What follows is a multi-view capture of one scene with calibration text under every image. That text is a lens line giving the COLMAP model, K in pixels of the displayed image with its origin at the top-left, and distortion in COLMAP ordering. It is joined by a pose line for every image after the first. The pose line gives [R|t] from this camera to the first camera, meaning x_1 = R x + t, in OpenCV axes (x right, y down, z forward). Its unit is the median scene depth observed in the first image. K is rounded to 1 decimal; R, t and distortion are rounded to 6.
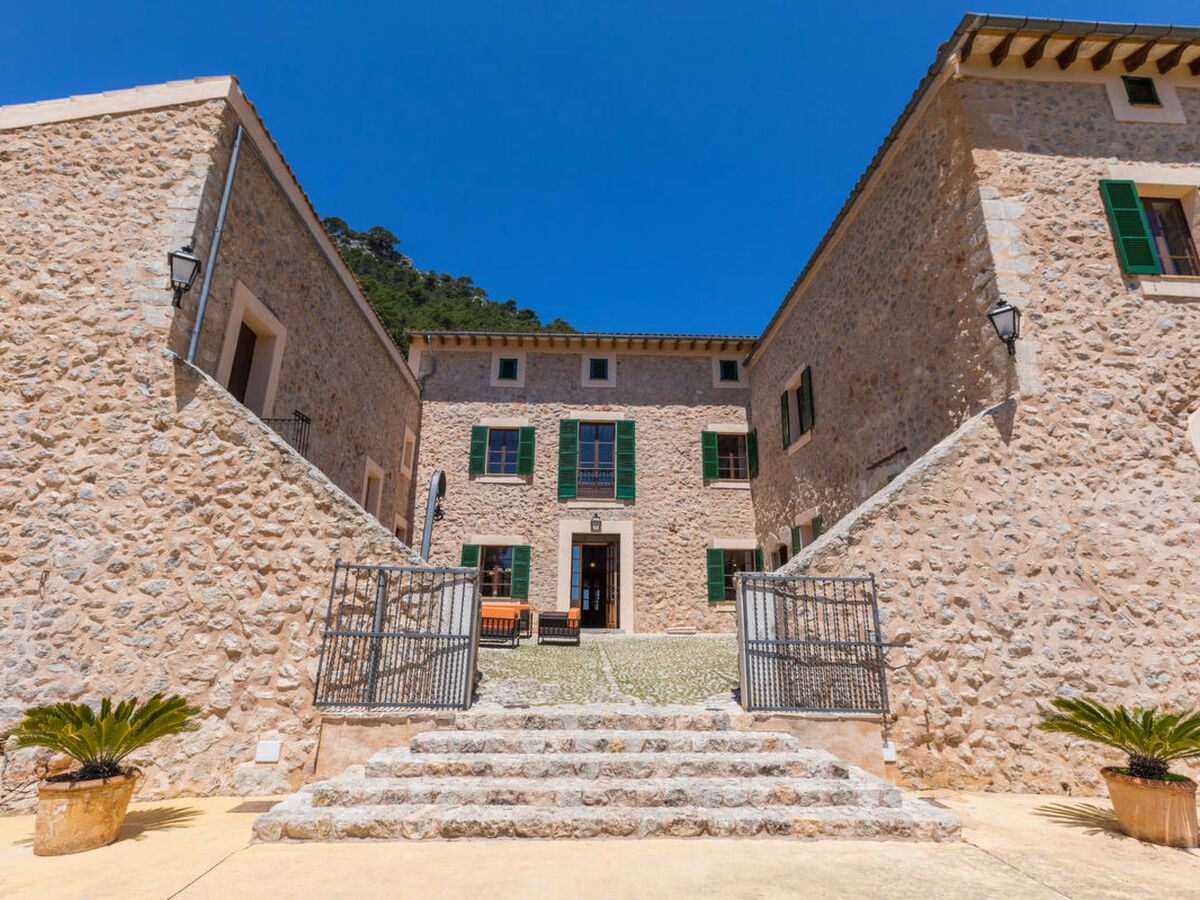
lens RADIAL K [[598.3, 0, 605.5], [0, 598.3, 444.2], [0, 0, 1]] dist [0.002265, -0.002236]
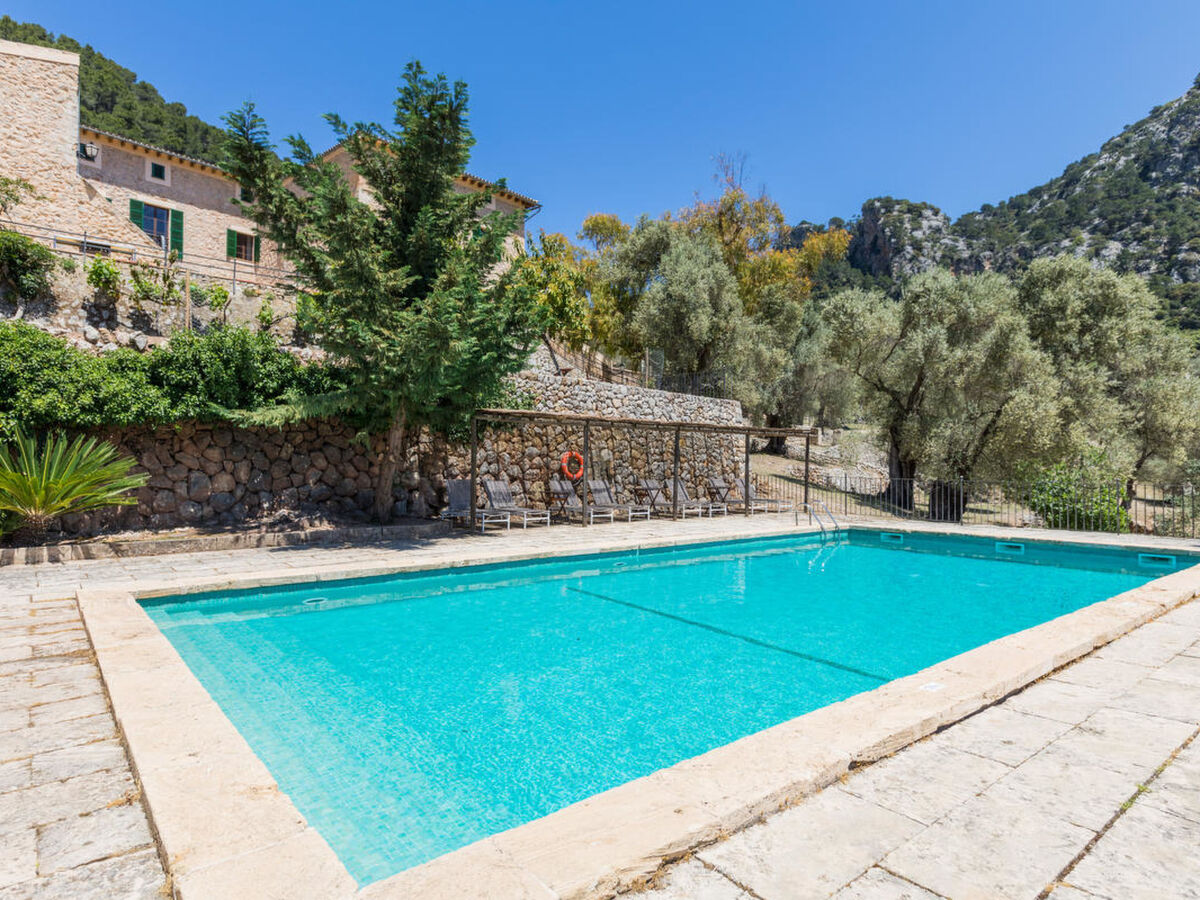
lens RADIAL K [[675.6, 0, 602.0], [0, 675.6, 449.6], [0, 0, 1]] dist [0.015148, 0.001435]
pose [[0.692874, 0.011417, 0.720969, -0.548783], [-0.219375, 0.955814, 0.195690, -0.035479], [-0.686878, -0.293751, 0.664763, -1.378815]]
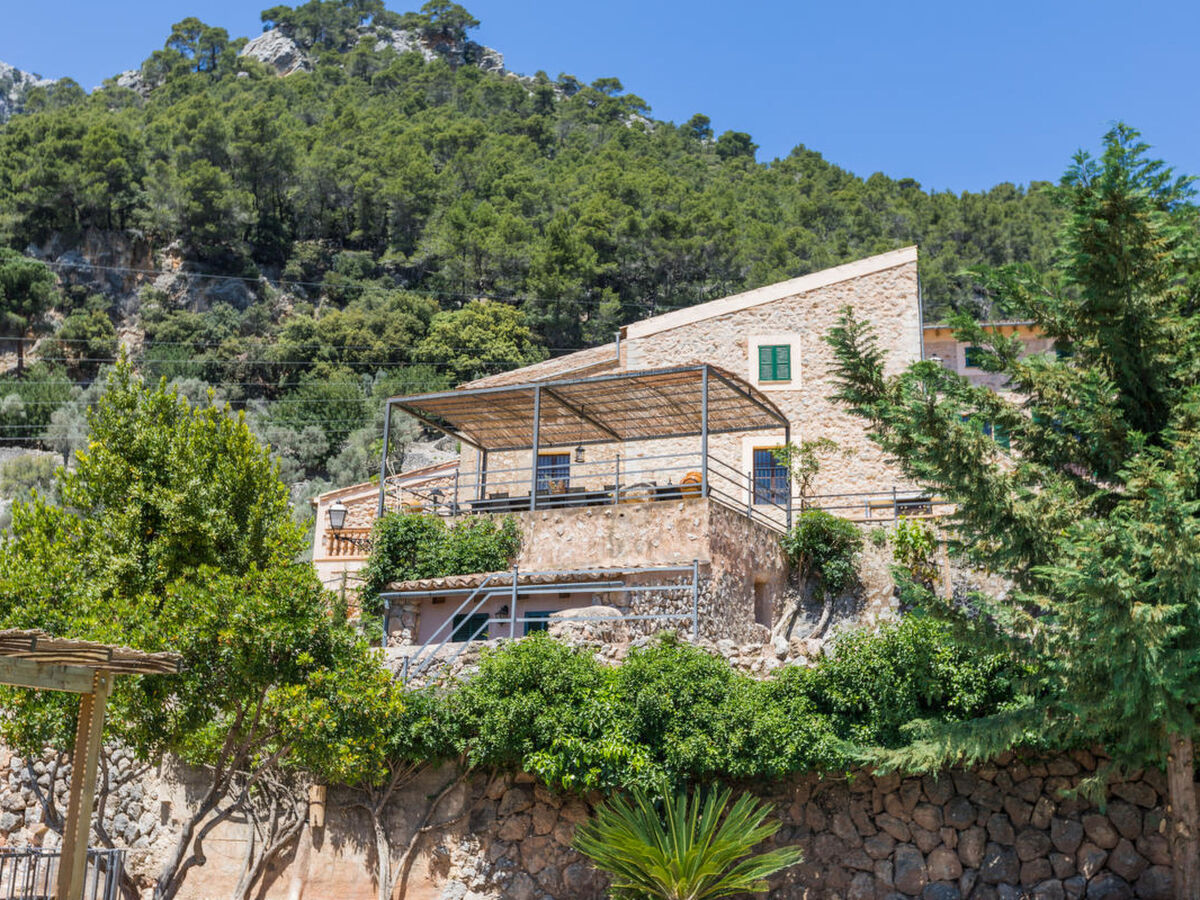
lens RADIAL K [[1303.3, 0, 603.7], [0, 1303.3, 444.5], [0, 0, 1]] dist [-0.009067, 0.000000]
pose [[0.975973, -0.044912, -0.213214, -0.347684], [0.052142, 0.998236, 0.028406, -0.079671], [0.211562, -0.038840, 0.976593, -1.493275]]
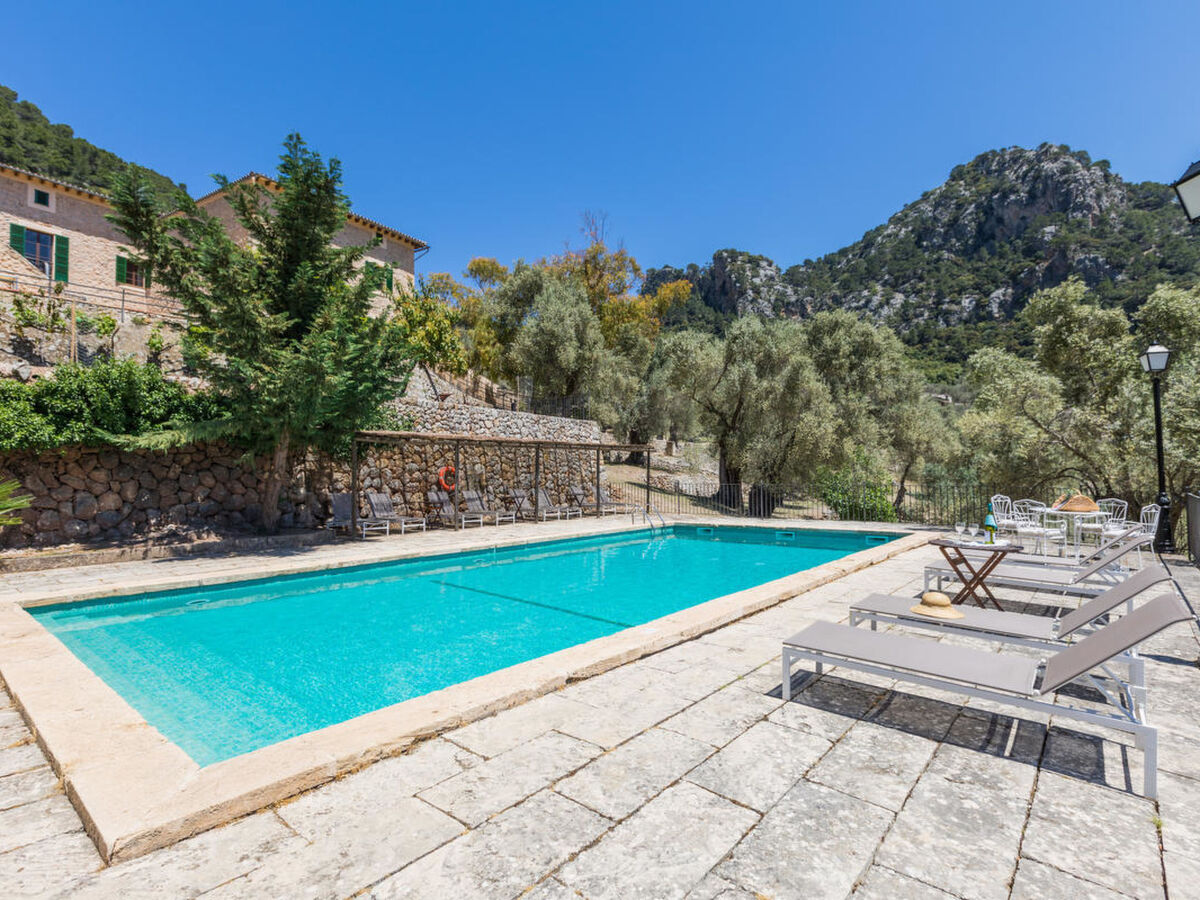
lens RADIAL K [[598.3, 0, 603.0], [0, 598.3, 451.7], [0, 0, 1]] dist [0.002265, -0.002236]
pose [[0.555251, 0.015004, 0.831547, -0.565442], [-0.236845, 0.961290, 0.140803, -0.058366], [-0.797246, -0.275129, 0.537311, -1.438427]]
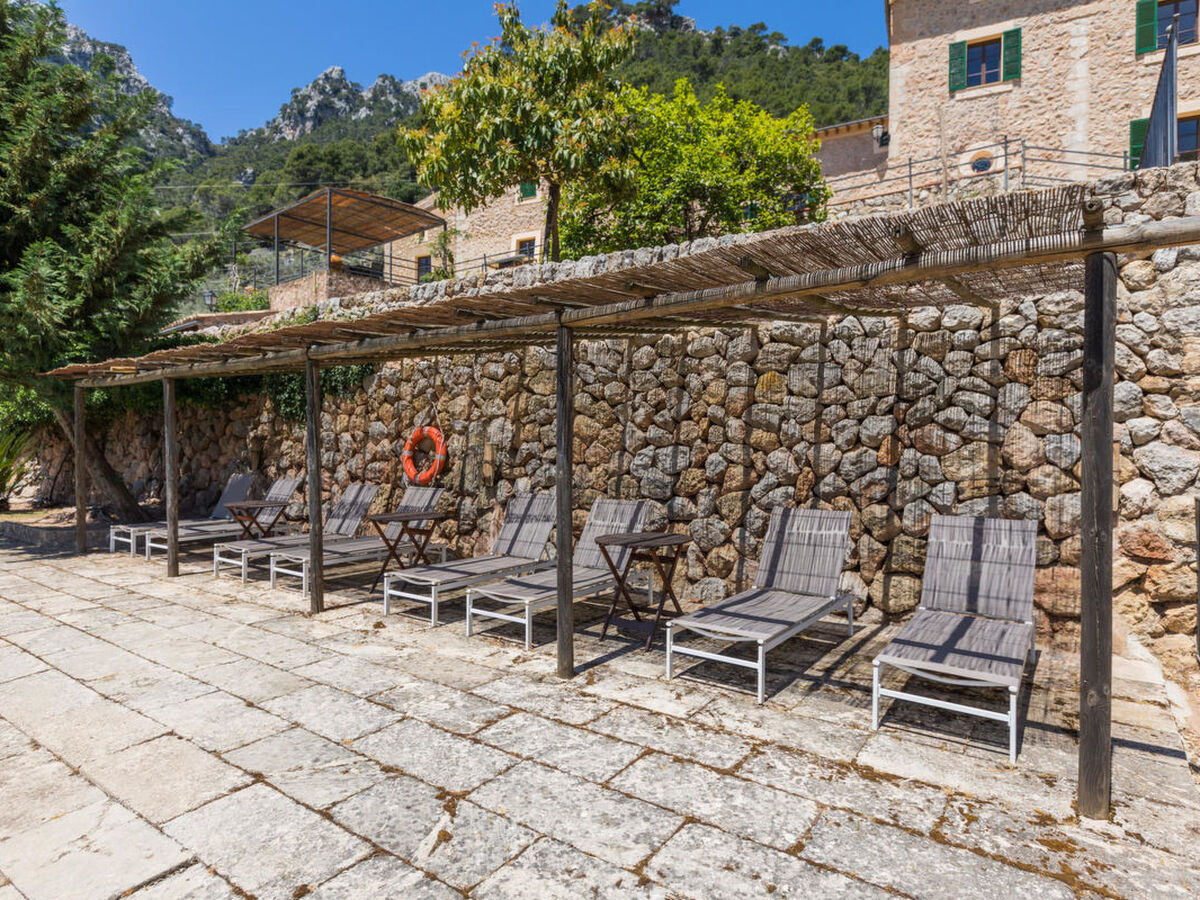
lens RADIAL K [[673.9, 0, 605.5], [0, 673.9, 447.7], [0, 0, 1]] dist [0.004355, 0.000292]
pose [[0.878989, -0.006333, -0.476800, 0.433057], [0.149100, 0.953424, 0.262205, 0.071833], [0.452932, -0.301566, 0.838994, -1.059445]]
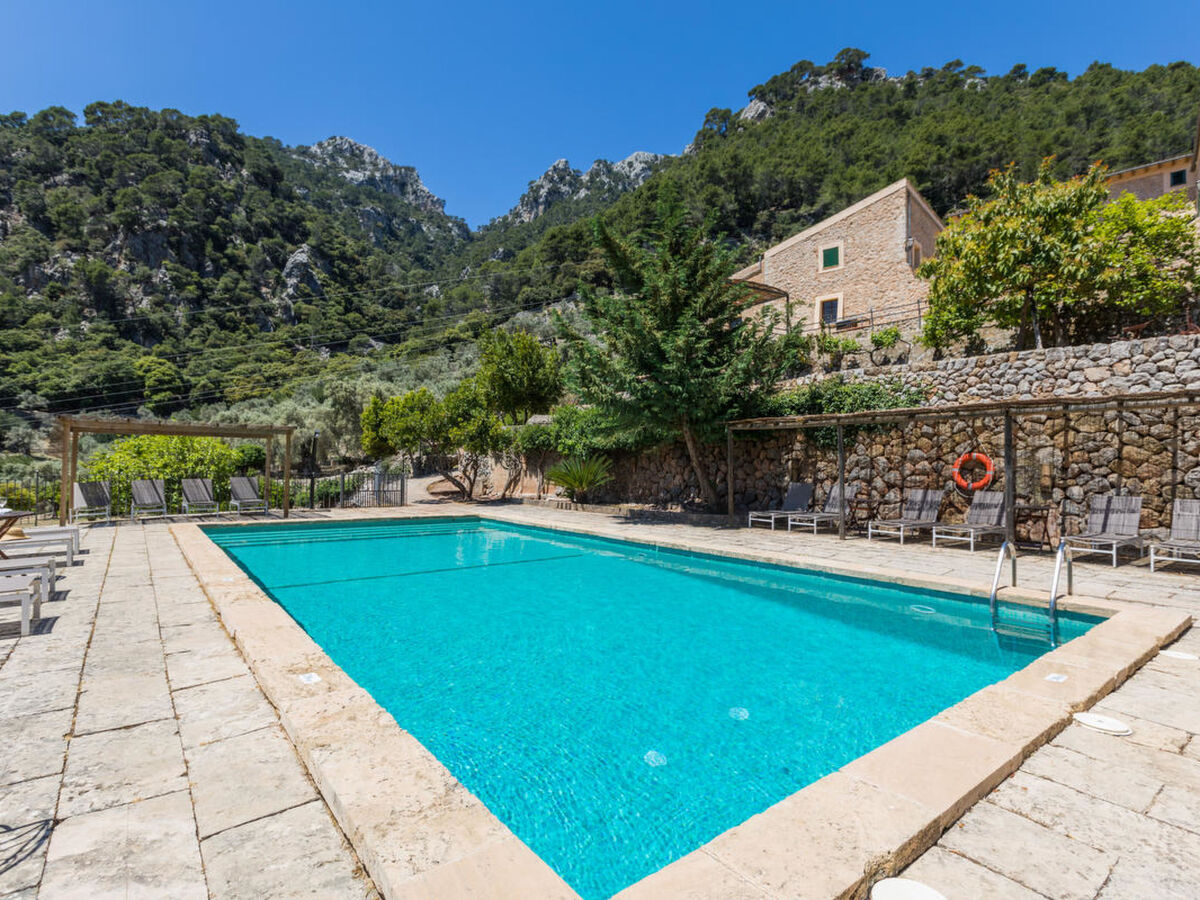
lens RADIAL K [[598.3, 0, 604.0], [0, 598.3, 451.9], [0, 0, 1]] dist [0.002265, -0.002236]
pose [[0.701417, -0.020401, -0.712459, 0.282466], [0.210884, 0.960776, 0.180104, -0.037901], [0.680839, -0.276575, 0.678207, -1.422248]]
